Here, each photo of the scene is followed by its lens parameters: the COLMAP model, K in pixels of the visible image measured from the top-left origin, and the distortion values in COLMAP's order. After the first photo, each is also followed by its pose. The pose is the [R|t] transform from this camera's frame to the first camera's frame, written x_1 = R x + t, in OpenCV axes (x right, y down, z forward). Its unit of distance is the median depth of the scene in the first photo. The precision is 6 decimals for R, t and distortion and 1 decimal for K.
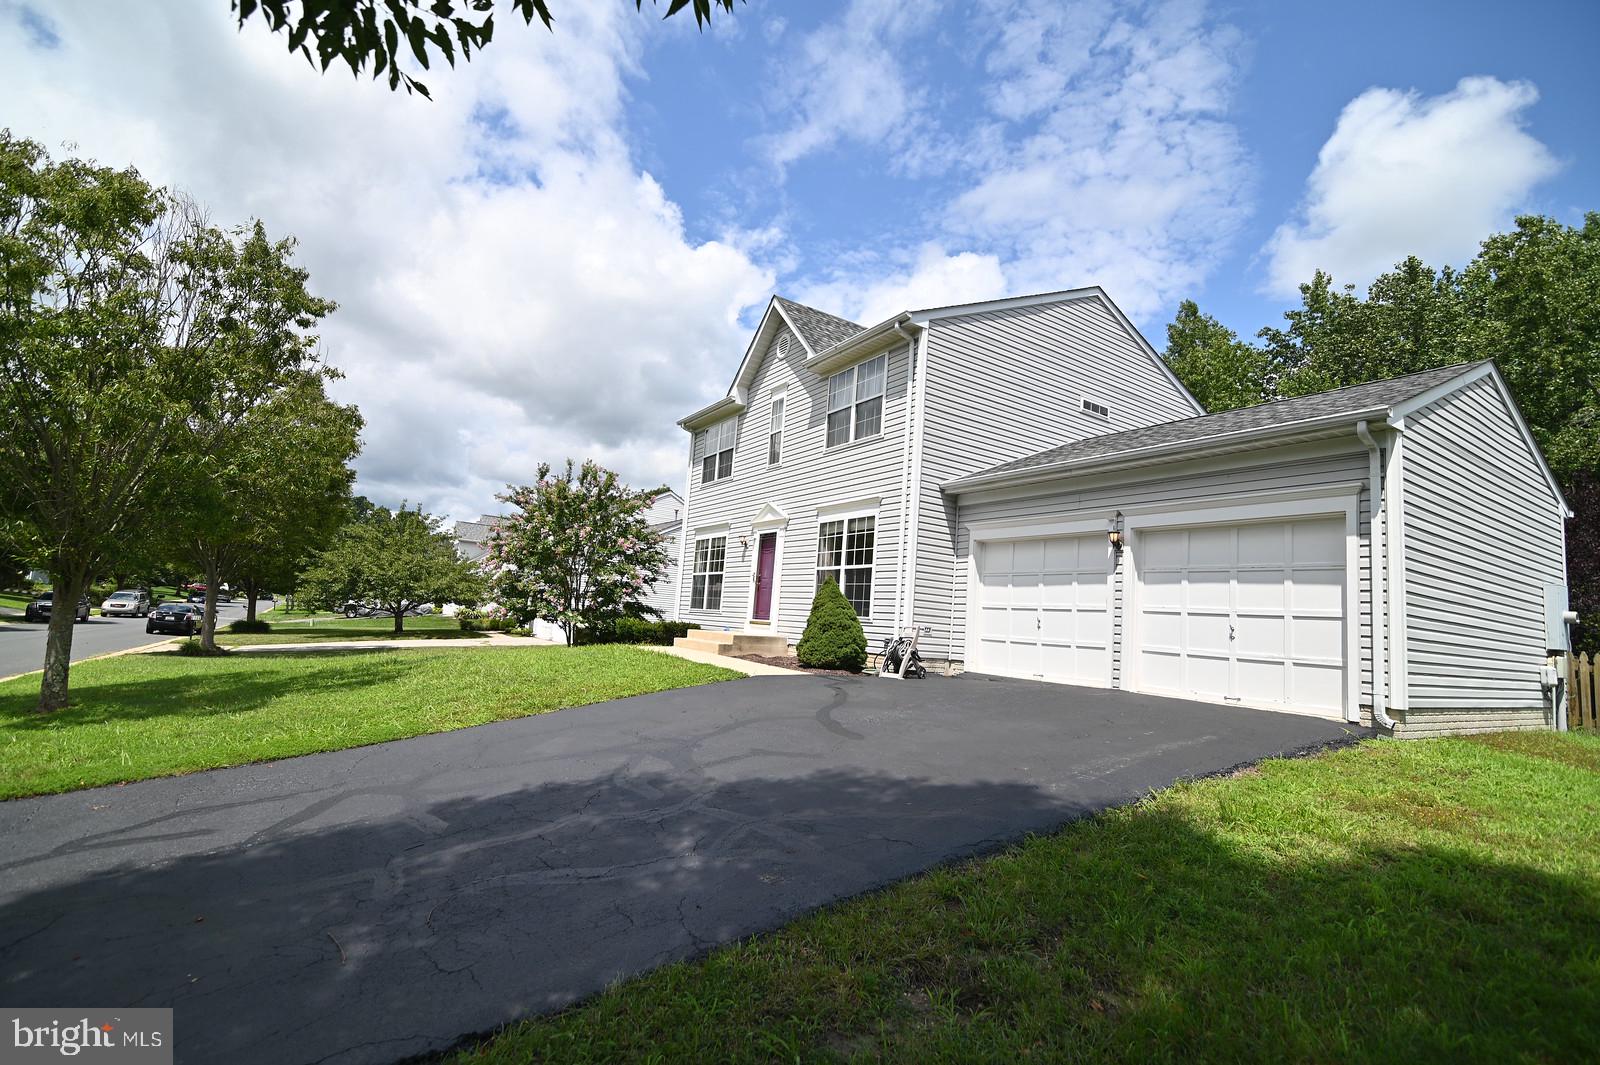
lens RADIAL K [[733.8, 0, 795.1], [0, 733.8, 534.9], [0, 0, 1]] dist [-0.018376, 0.000950]
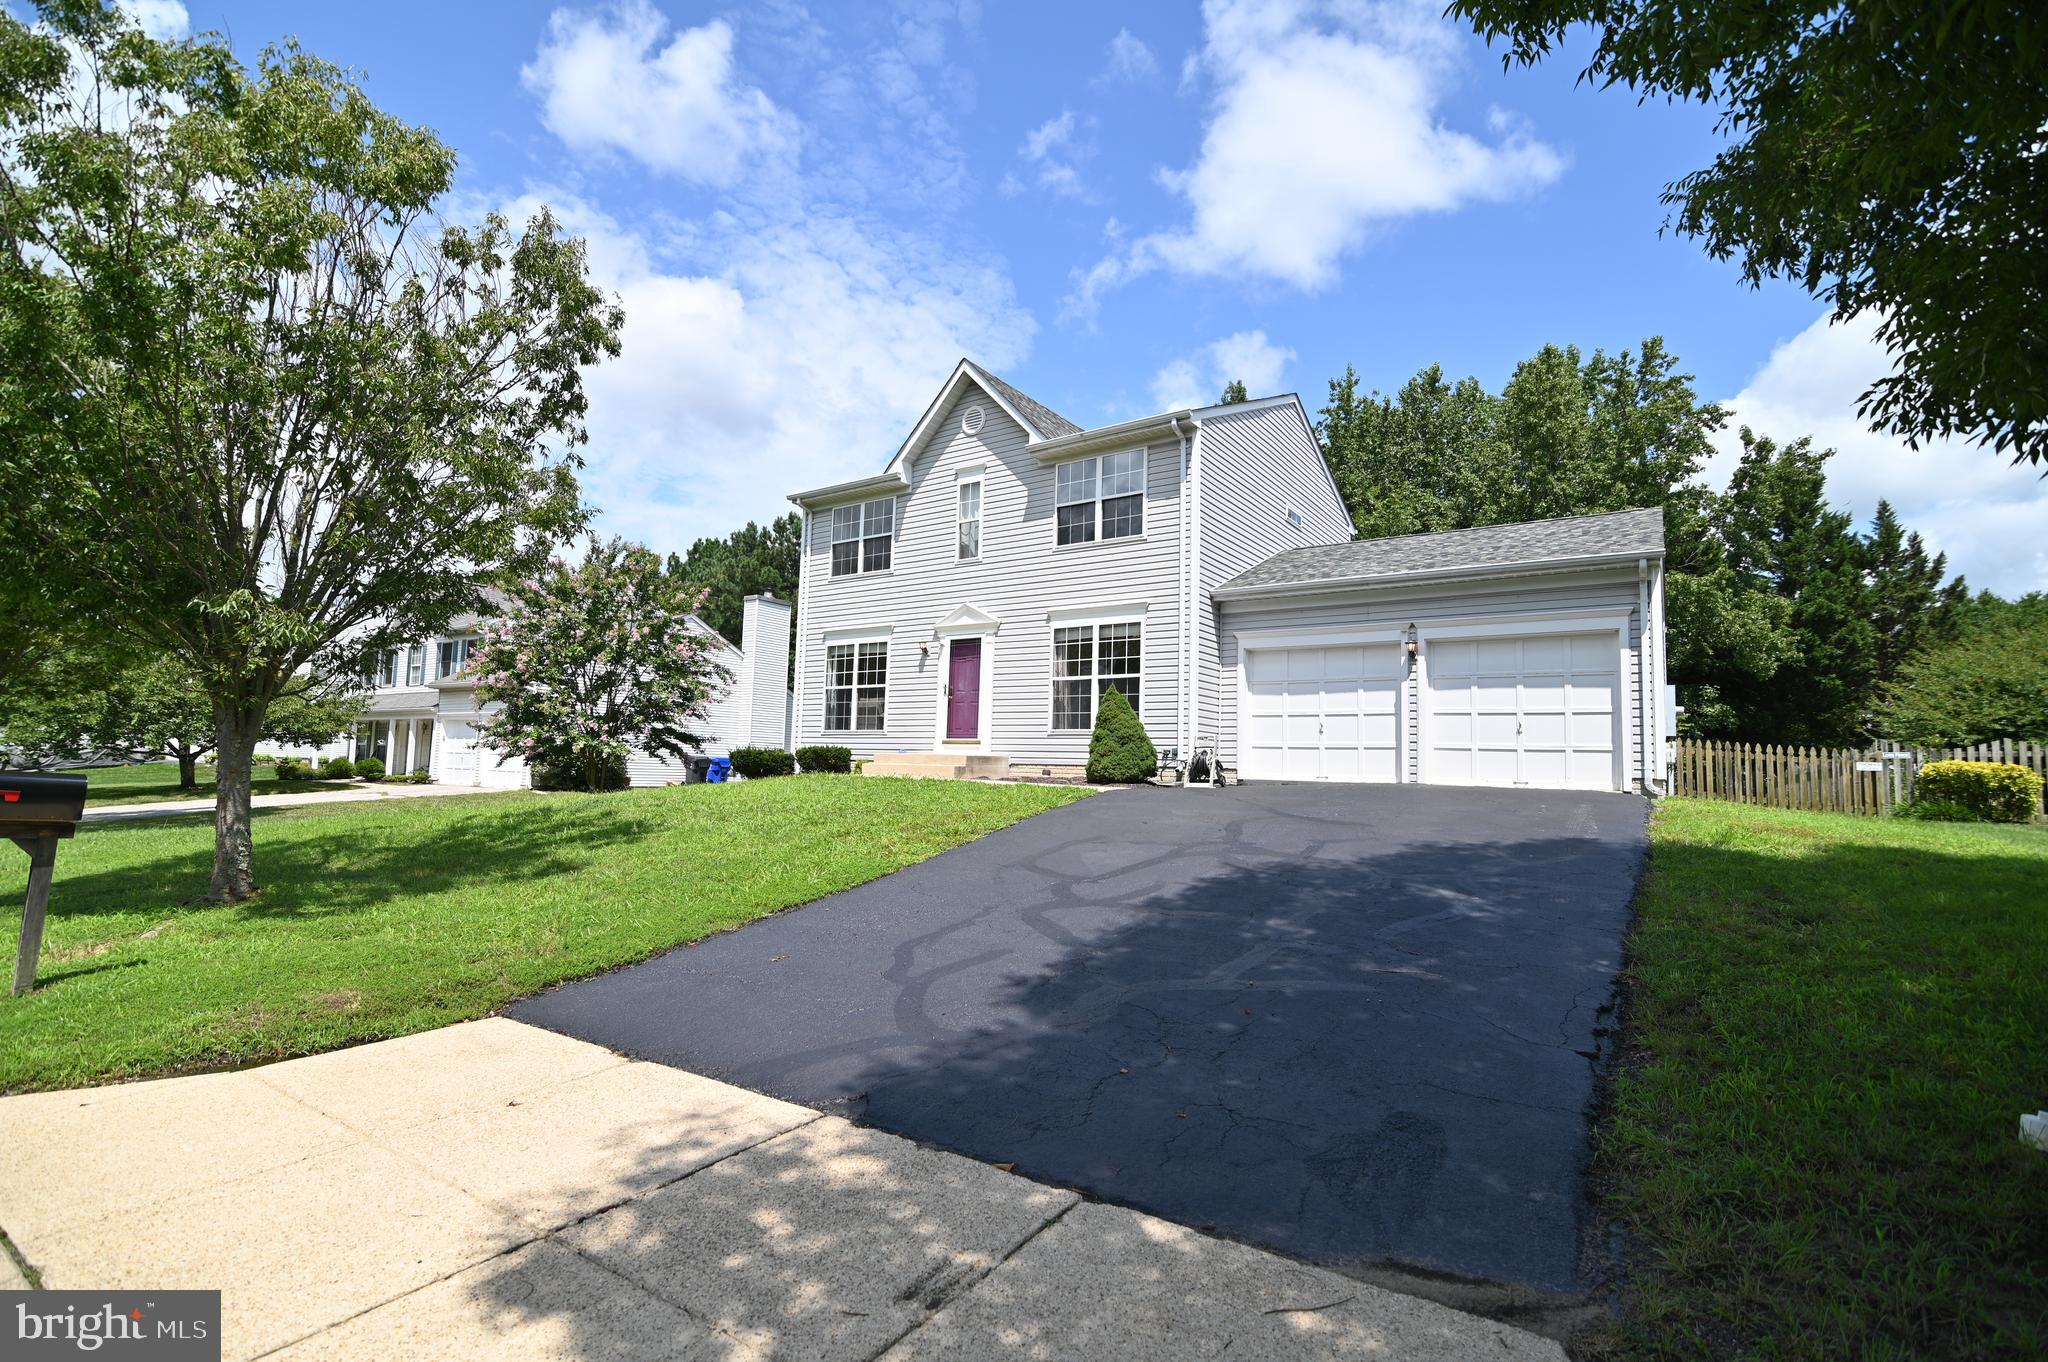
lens RADIAL K [[943.4, 0, 1020.9], [0, 943.4, 686.3], [0, 0, 1]] dist [-0.018495, -0.000780]
pose [[0.924236, -0.013643, 0.381577, -0.470543], [-0.006816, 0.998613, 0.052215, -0.005851], [-0.381760, -0.050860, 0.922861, -0.062995]]
